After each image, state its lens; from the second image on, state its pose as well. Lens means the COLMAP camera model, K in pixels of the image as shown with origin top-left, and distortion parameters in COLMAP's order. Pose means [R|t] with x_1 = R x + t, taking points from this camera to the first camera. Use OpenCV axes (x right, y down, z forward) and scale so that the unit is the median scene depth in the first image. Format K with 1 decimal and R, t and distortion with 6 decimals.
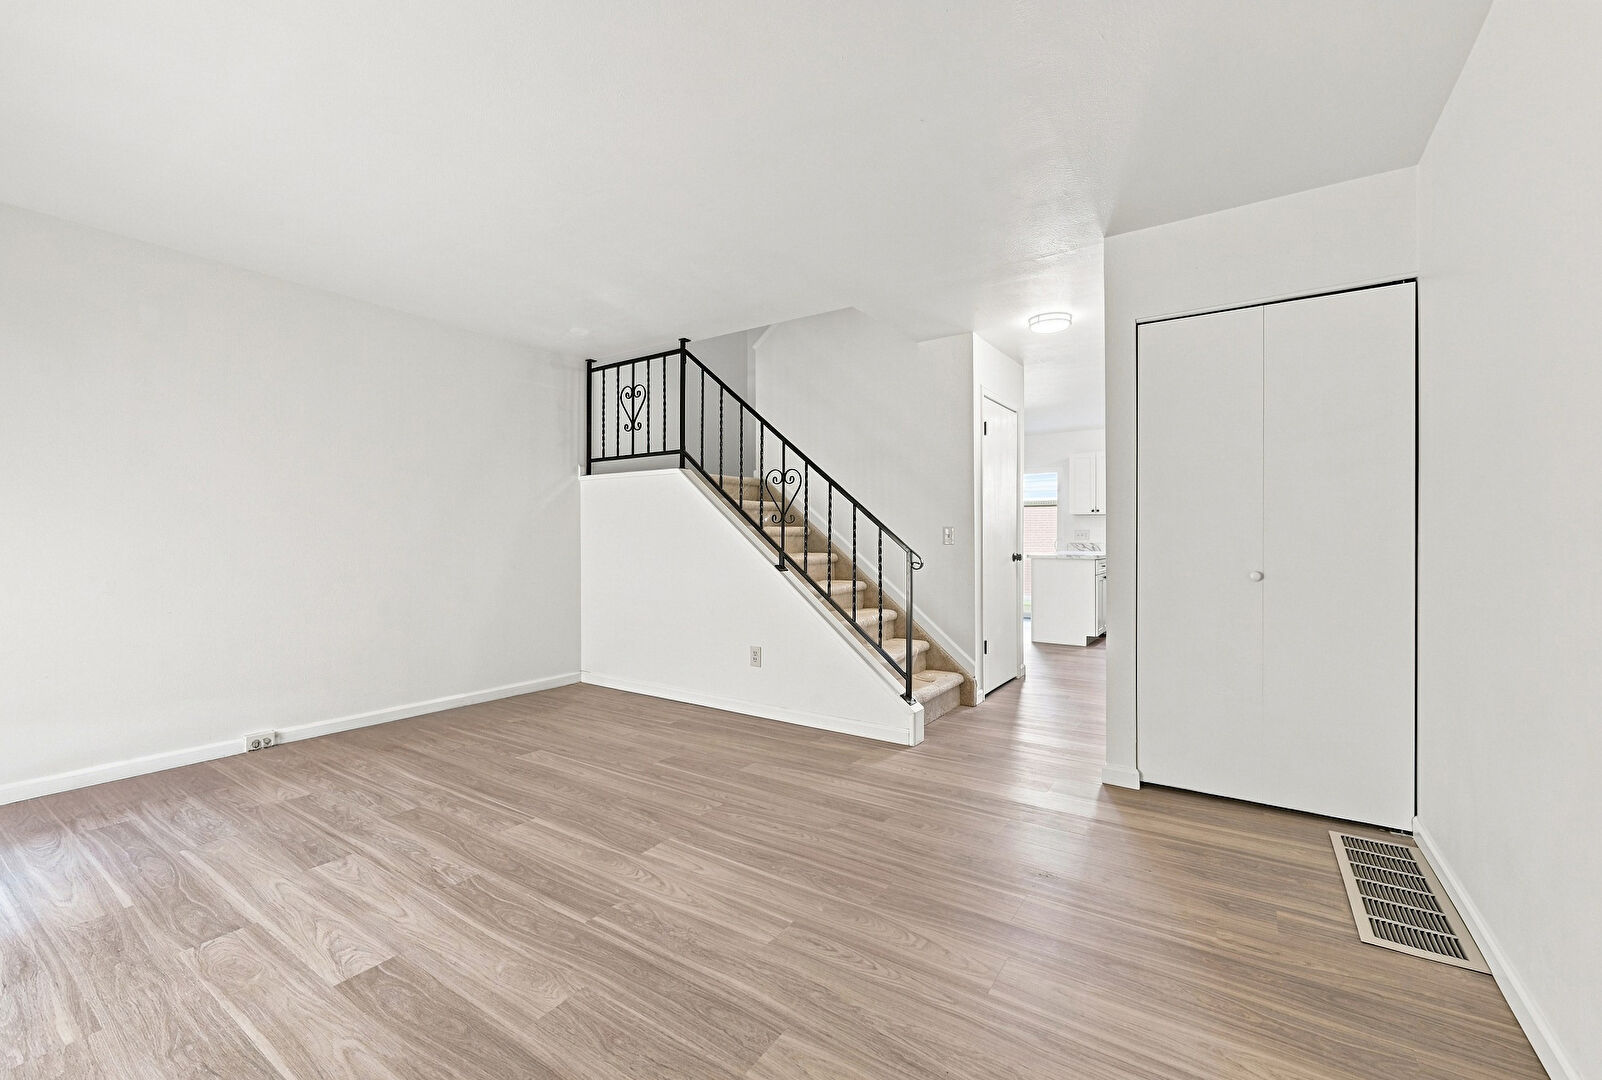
lens RADIAL K [[674.6, 0, 801.0], [0, 674.6, 540.0], [0, 0, 1]] dist [-0.000958, 0.001096]
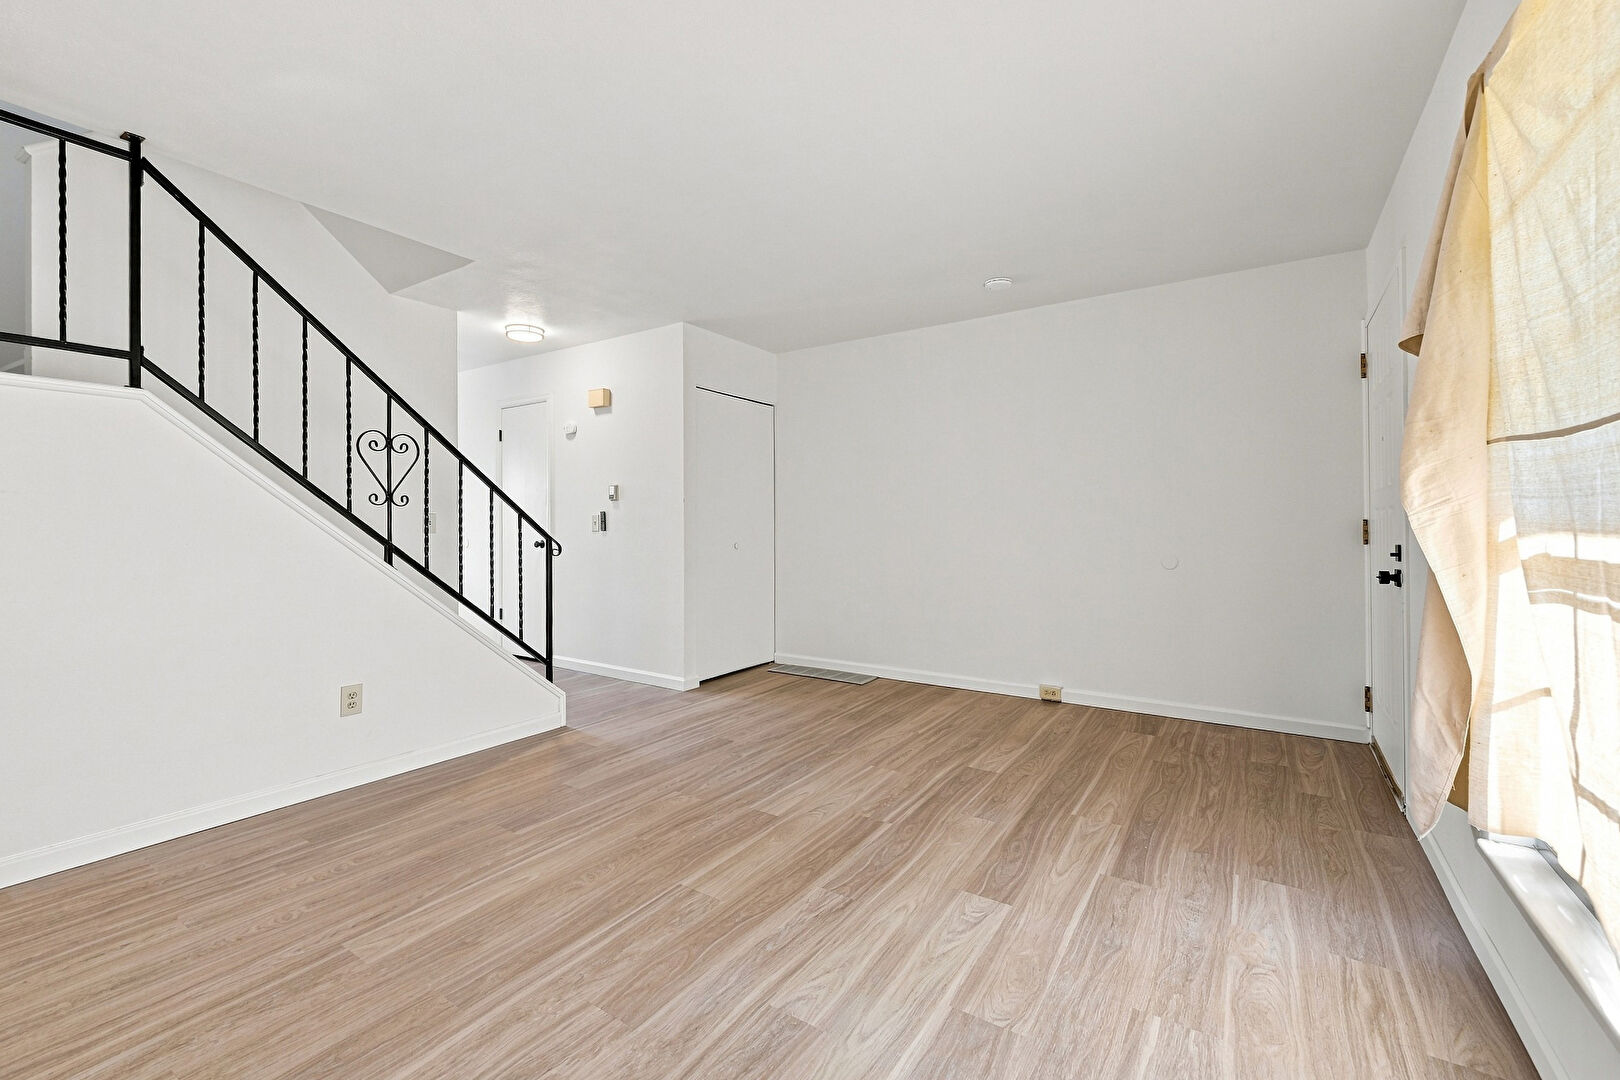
lens RADIAL K [[656.9, 0, 809.5], [0, 656.9, 536.7], [0, 0, 1]] dist [-0.001984, -0.000346]
pose [[0.001322, -0.020382, 0.999791, -1.219000], [0.007187, 0.999767, 0.020372, -0.005030], [-0.999973, 0.007158, 0.001468, 0.898859]]
